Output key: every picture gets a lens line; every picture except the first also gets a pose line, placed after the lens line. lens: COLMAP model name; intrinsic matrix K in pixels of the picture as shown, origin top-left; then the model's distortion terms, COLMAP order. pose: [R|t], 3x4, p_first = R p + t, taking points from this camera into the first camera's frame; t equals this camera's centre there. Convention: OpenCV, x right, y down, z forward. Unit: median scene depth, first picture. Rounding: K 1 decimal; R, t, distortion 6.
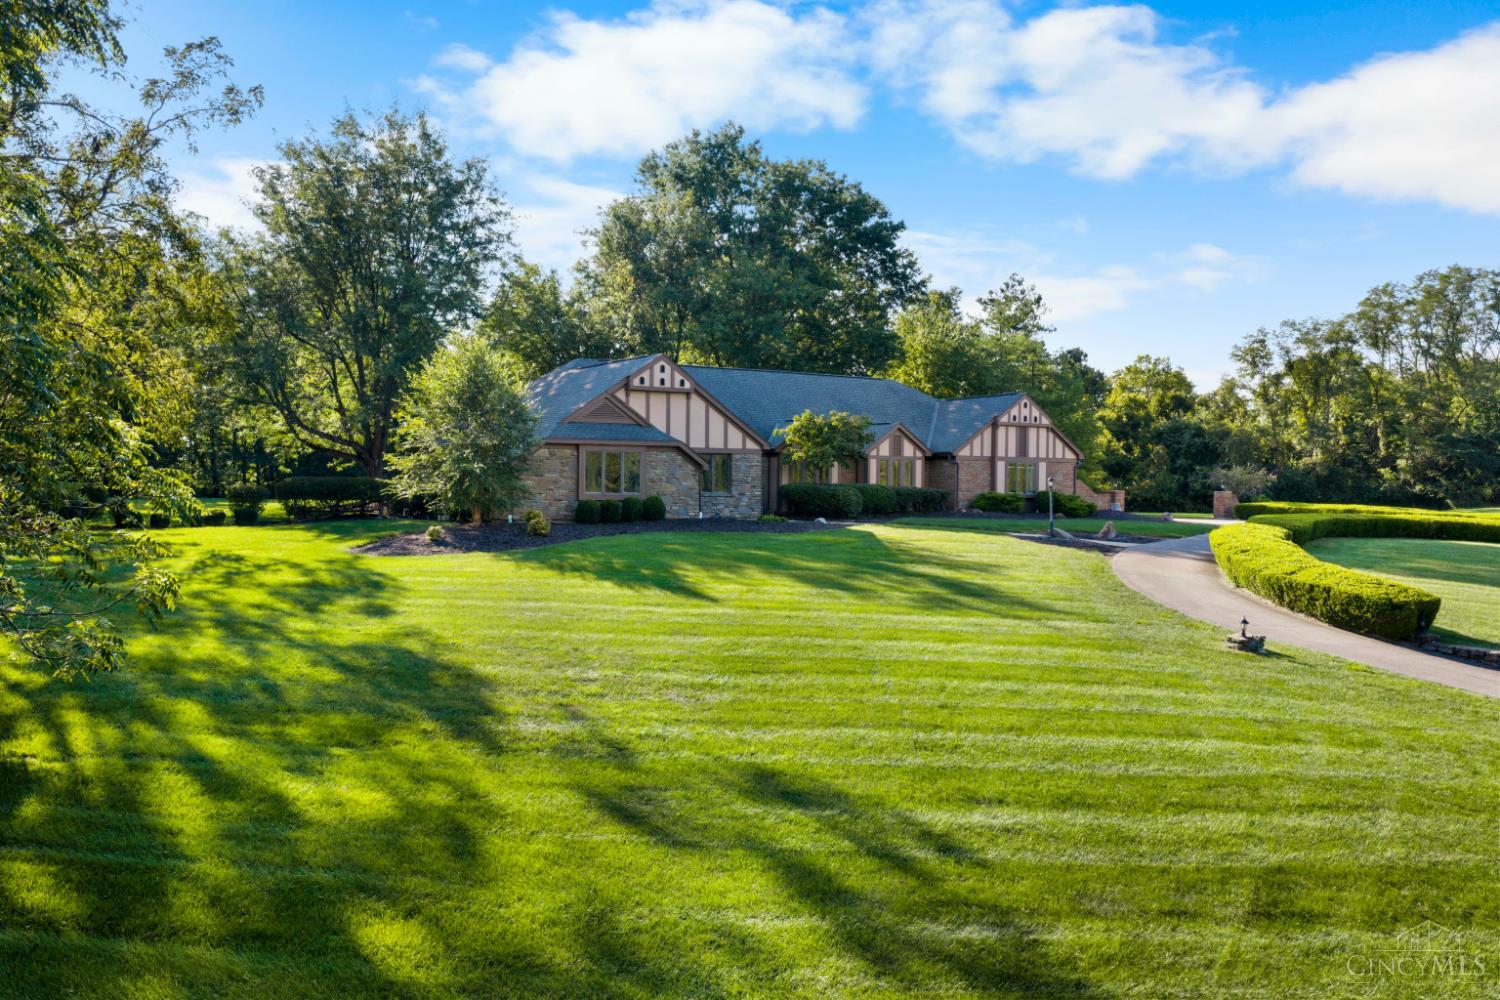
lens RADIAL K [[1230.0, 0, 750.8], [0, 1230.0, 500.3], [0, 0, 1]] dist [0.017774, -0.044585]
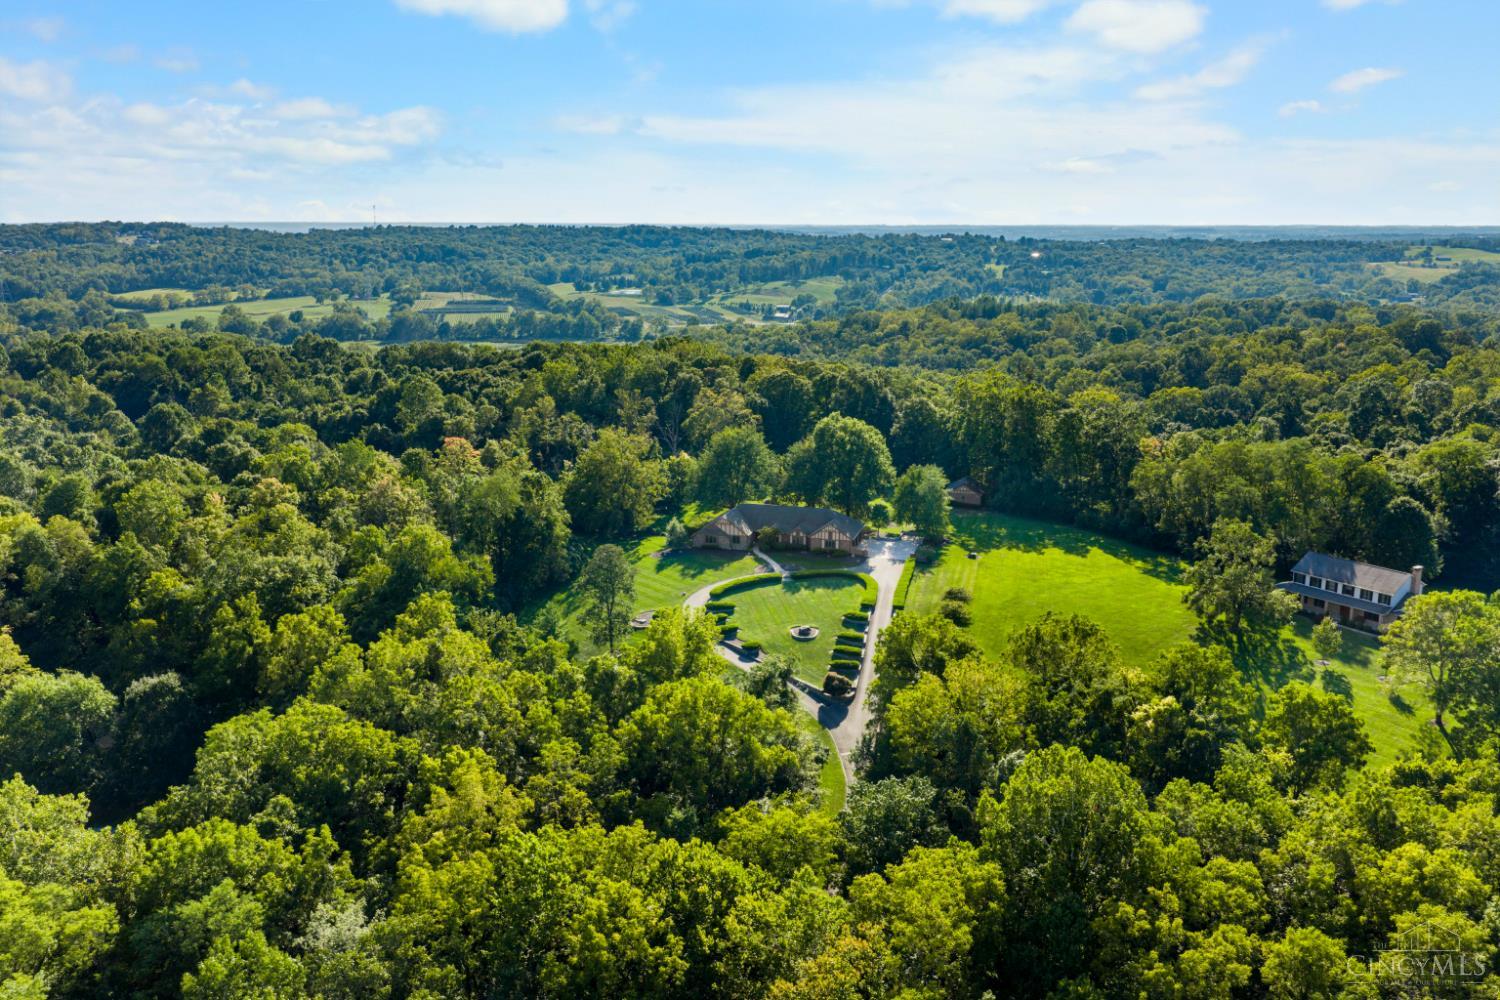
lens RADIAL K [[1230.0, 0, 747.3], [0, 1230.0, 508.4], [0, 0, 1]] dist [0.017774, -0.044585]
pose [[0.676586, 0.157009, -0.719430, 3.017809], [-0.009505, 0.978784, 0.204672, -0.987736], [0.736302, -0.131641, 0.663724, -1.906117]]
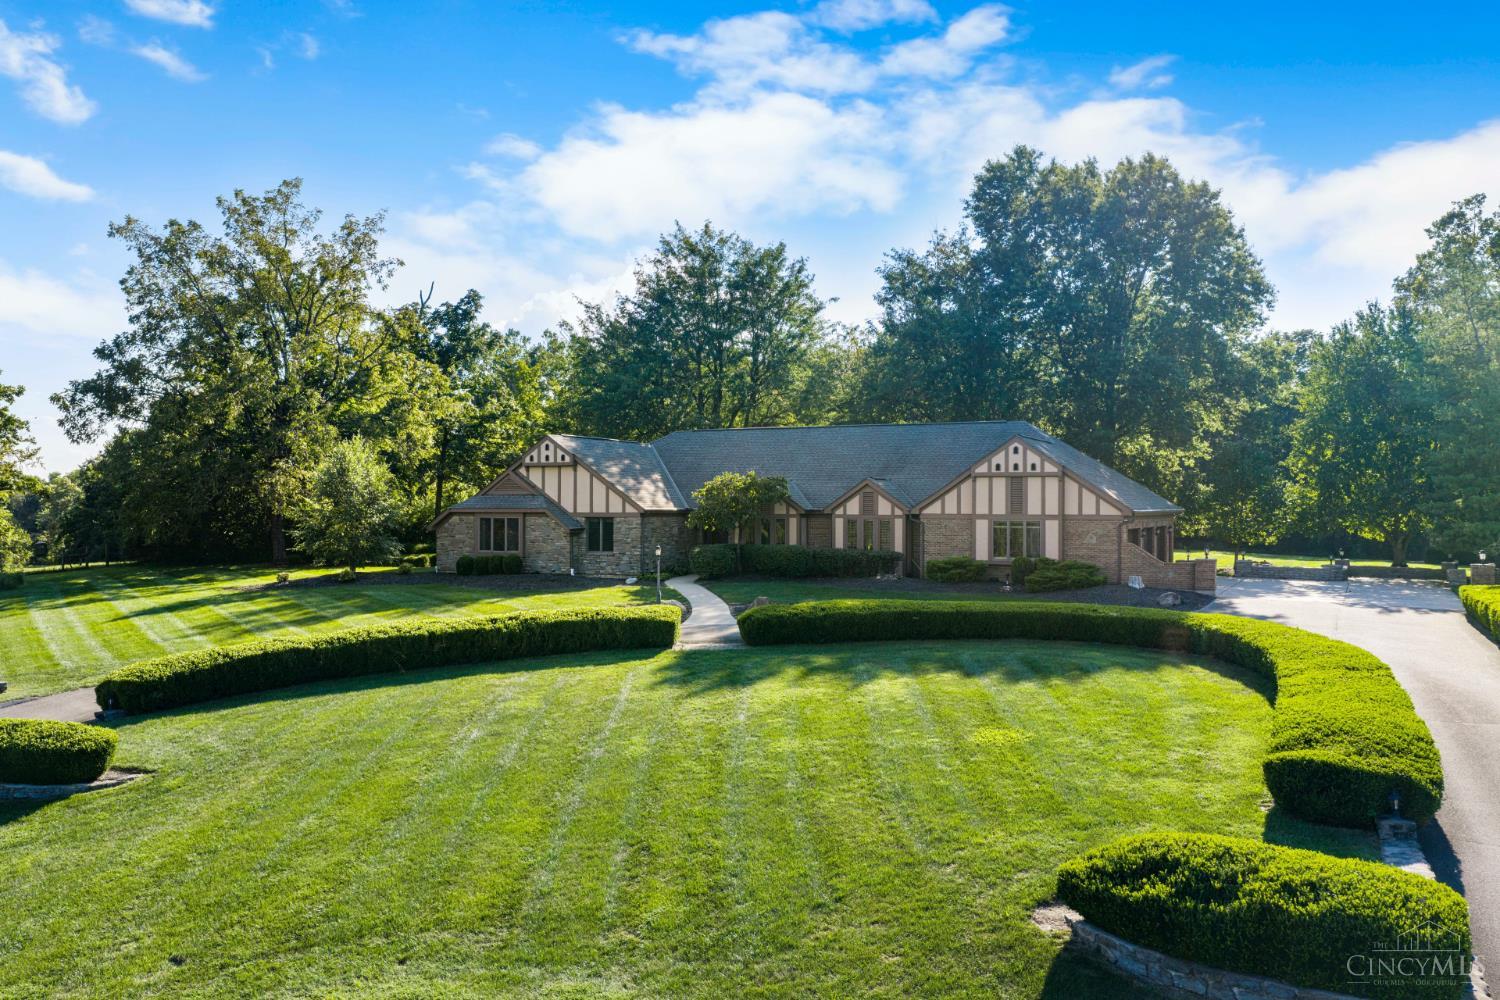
lens RADIAL K [[1230.0, 0, 750.5], [0, 1230.0, 491.4], [0, 0, 1]] dist [0.017774, -0.044585]
pose [[0.517218, -0.020794, -0.855601, 0.861876], [-0.012064, 0.999428, -0.031583, -0.023570], [0.855769, 0.026657, 0.516671, 0.452634]]
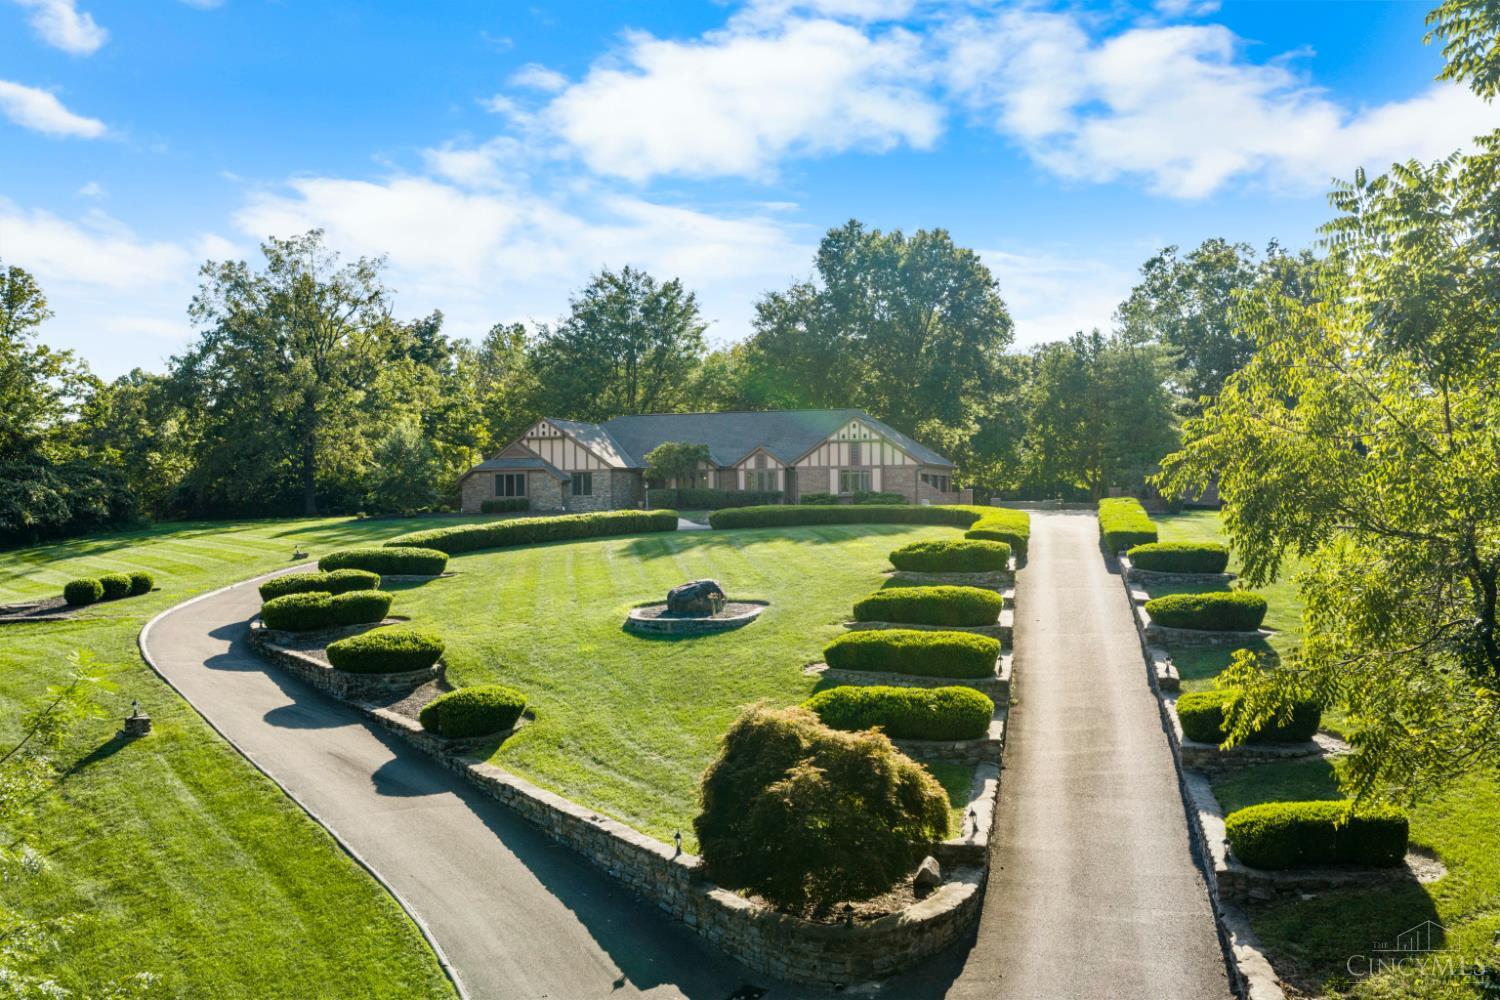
lens RADIAL K [[1230.0, 0, 745.6], [0, 1230.0, 498.6], [0, 0, 1]] dist [0.017774, -0.044585]
pose [[0.635219, -0.017821, -0.772127, 1.213582], [0.001804, 0.999765, -0.021591, 0.029793], [0.772330, 0.012322, 0.635102, 0.081240]]
